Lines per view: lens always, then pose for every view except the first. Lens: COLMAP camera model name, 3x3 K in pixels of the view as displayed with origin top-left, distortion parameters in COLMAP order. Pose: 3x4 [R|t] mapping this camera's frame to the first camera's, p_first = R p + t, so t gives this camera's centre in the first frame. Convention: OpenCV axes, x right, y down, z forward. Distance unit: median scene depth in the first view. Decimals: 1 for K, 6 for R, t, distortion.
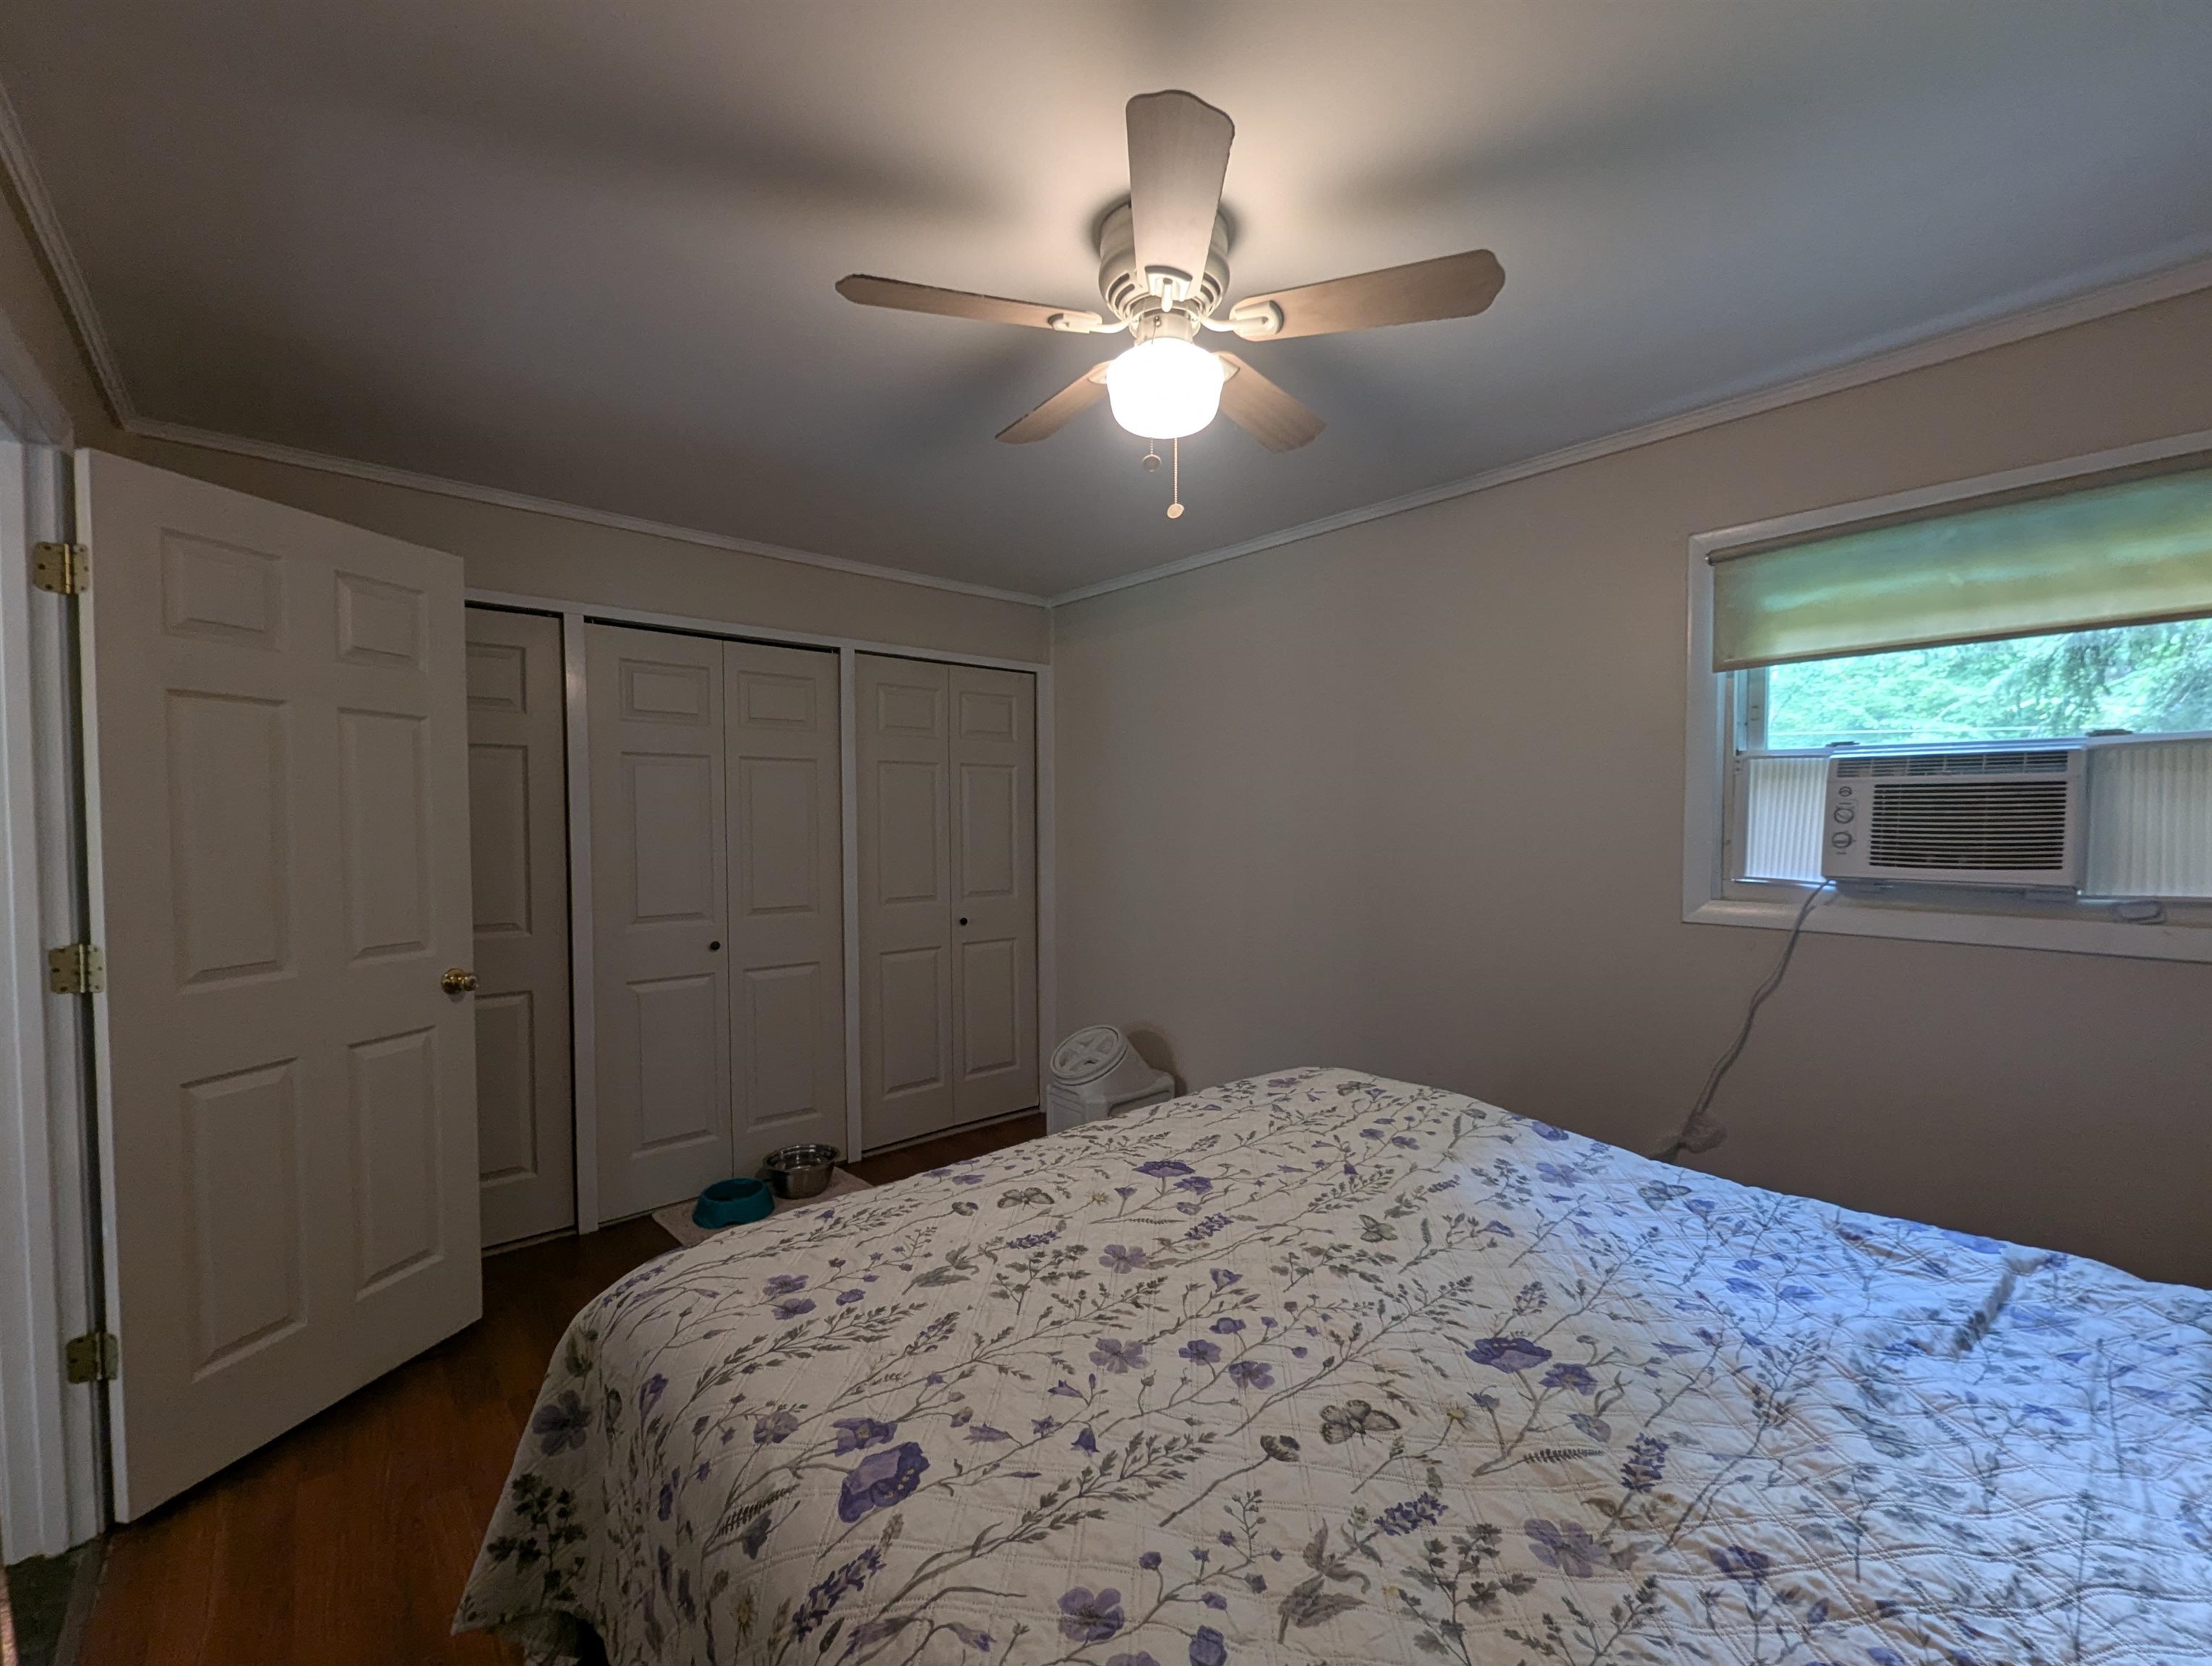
lens RADIAL K [[925.9, 0, 1119.2], [0, 925.9, 849.4], [0, 0, 1]] dist [-0.001108, -0.000375]
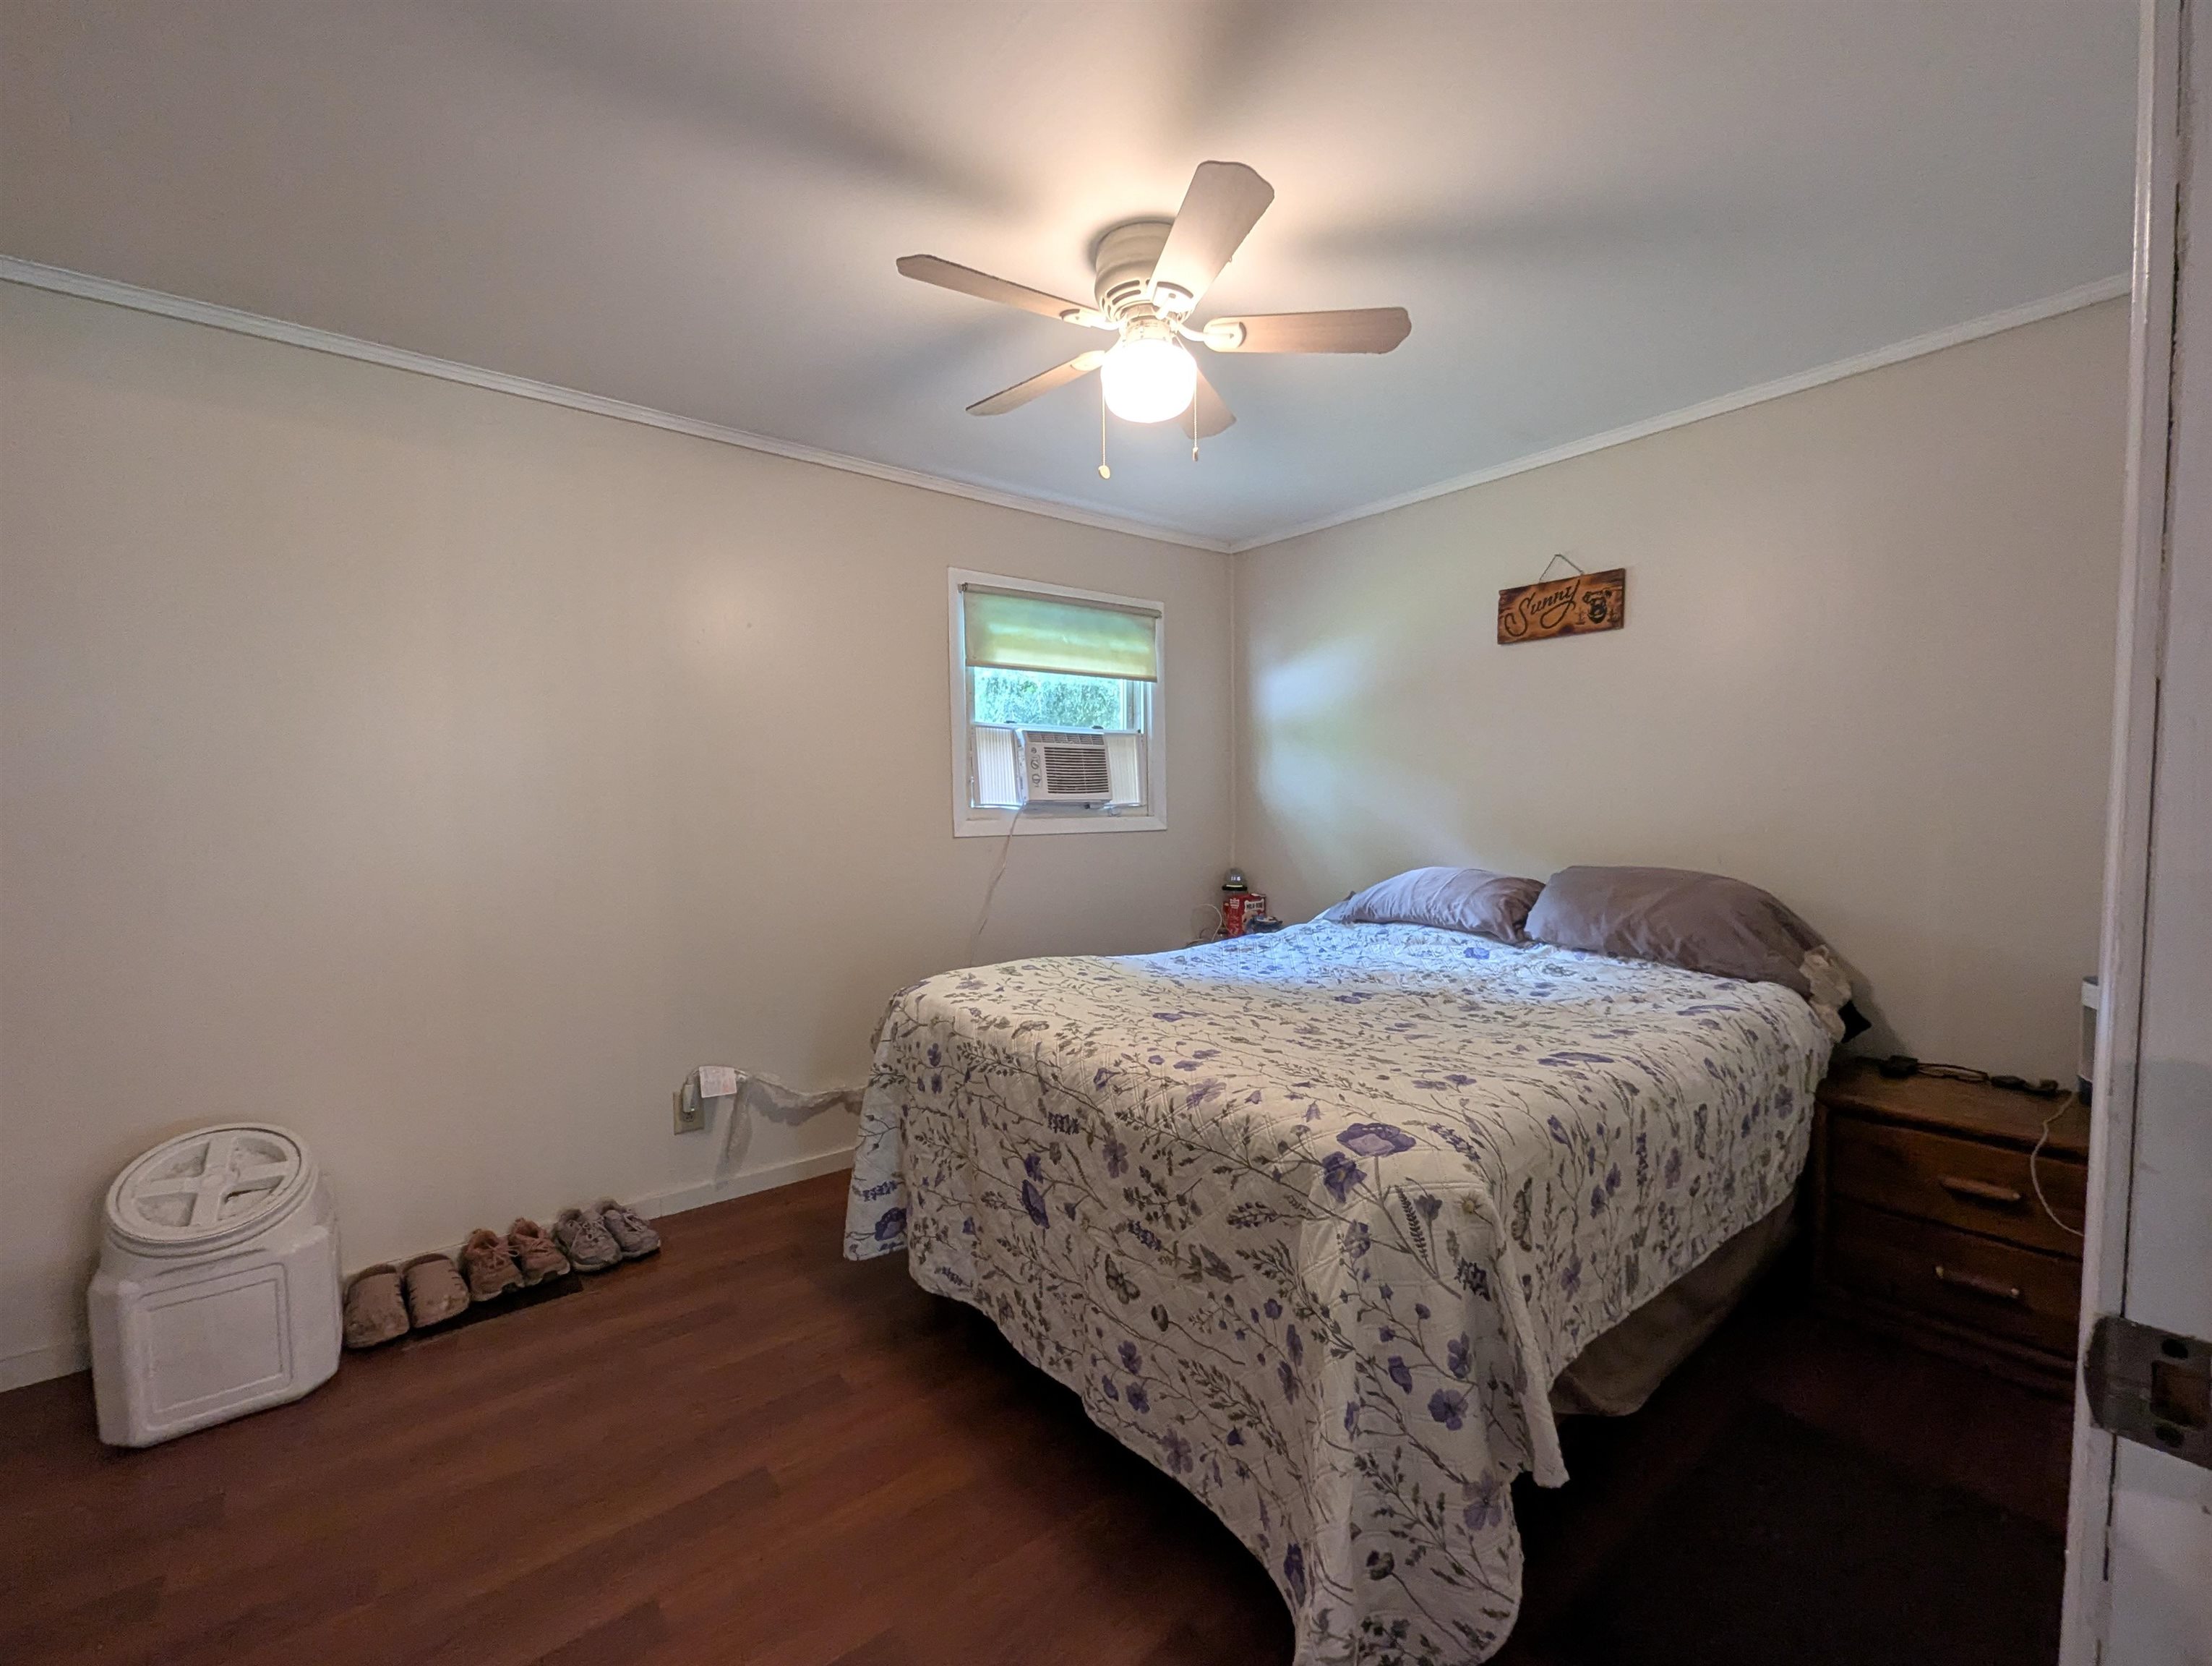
lens RADIAL K [[925.9, 0, 1119.2], [0, 925.9, 849.4], [0, 0, 1]] dist [-0.001108, -0.000375]
pose [[0.044836, -0.052797, 0.997598, -1.004318], [0.045227, 0.997686, 0.050769, 0.043993], [-0.997970, 0.042842, 0.047120, 0.839975]]
